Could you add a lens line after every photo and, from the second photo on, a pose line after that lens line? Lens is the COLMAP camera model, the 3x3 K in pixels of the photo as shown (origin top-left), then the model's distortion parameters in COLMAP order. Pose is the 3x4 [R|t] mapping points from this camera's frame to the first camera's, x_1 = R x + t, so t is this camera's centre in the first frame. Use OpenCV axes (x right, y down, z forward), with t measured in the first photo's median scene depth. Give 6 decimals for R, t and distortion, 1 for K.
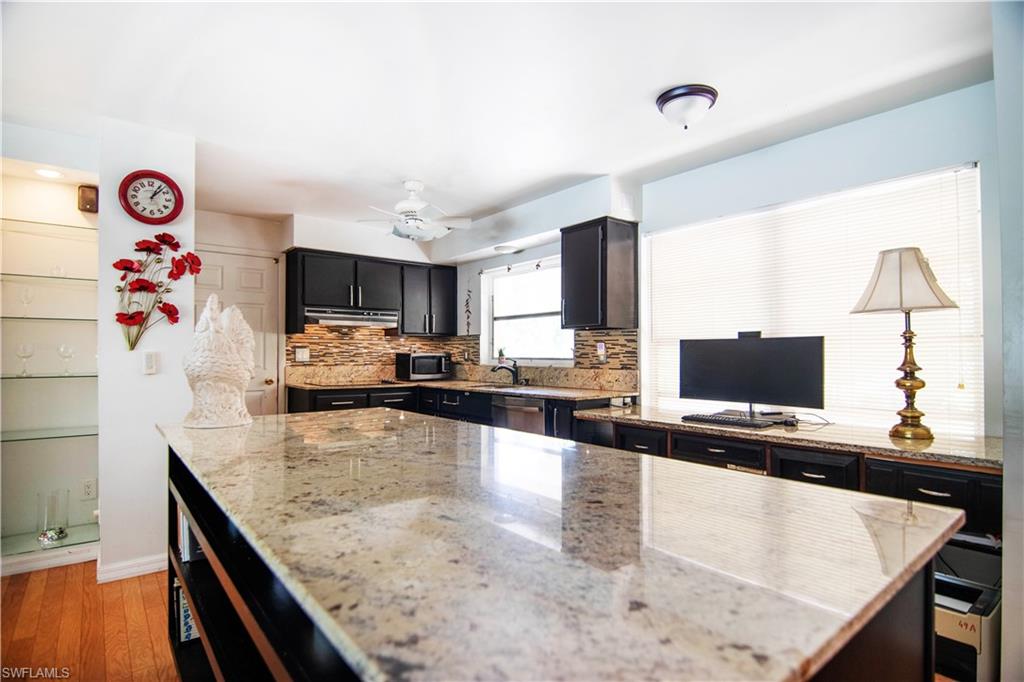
lens RADIAL K [[518.9, 0, 508.7], [0, 518.9, 346.0], [0, 0, 1]] dist [-0.004723, -0.013227]
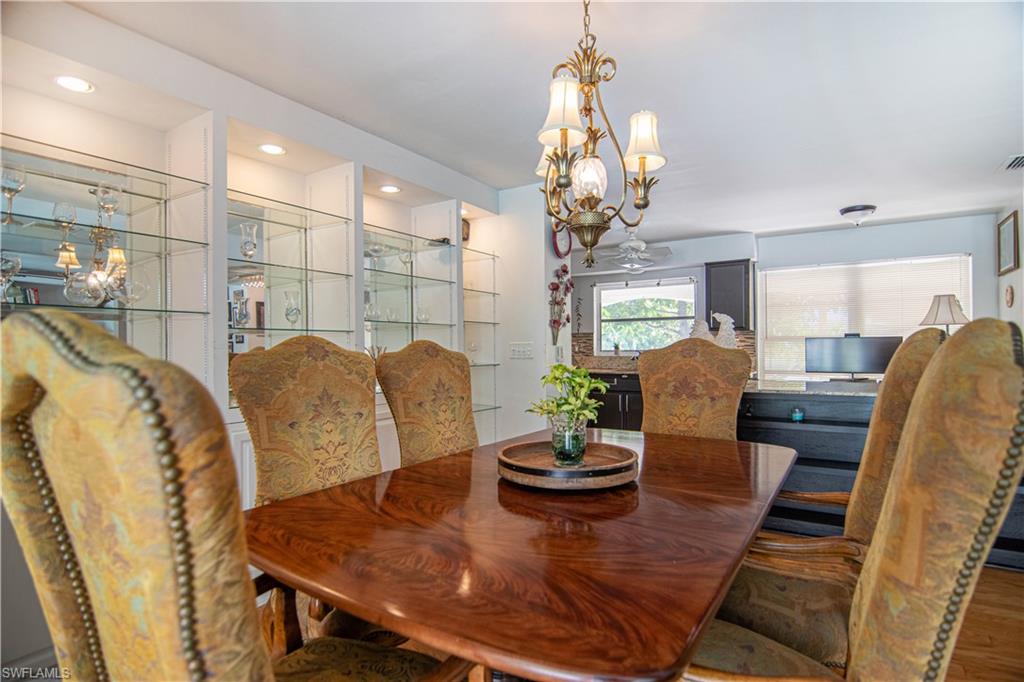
lens RADIAL K [[518.9, 0, 508.7], [0, 518.9, 346.0], [0, 0, 1]] dist [-0.004723, -0.013227]
pose [[0.950204, -0.004522, 0.311595, -0.870407], [0.001380, 0.999946, 0.010303, -0.003077], [-0.311625, -0.009360, 0.950159, -0.232181]]
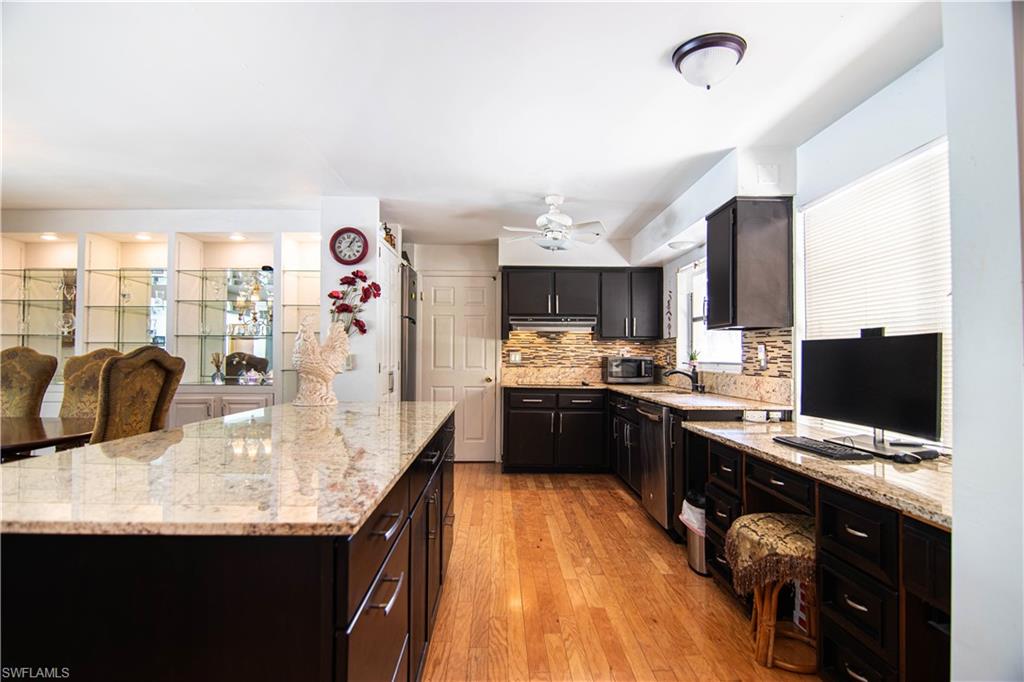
lens RADIAL K [[518.9, 0, 508.7], [0, 518.9, 346.0], [0, 0, 1]] dist [-0.004723, -0.013227]
pose [[0.793548, -0.007362, -0.608464, 0.359041], [0.002859, 0.999961, -0.008369, 0.001290], [0.608501, 0.004902, 0.793538, 0.086819]]
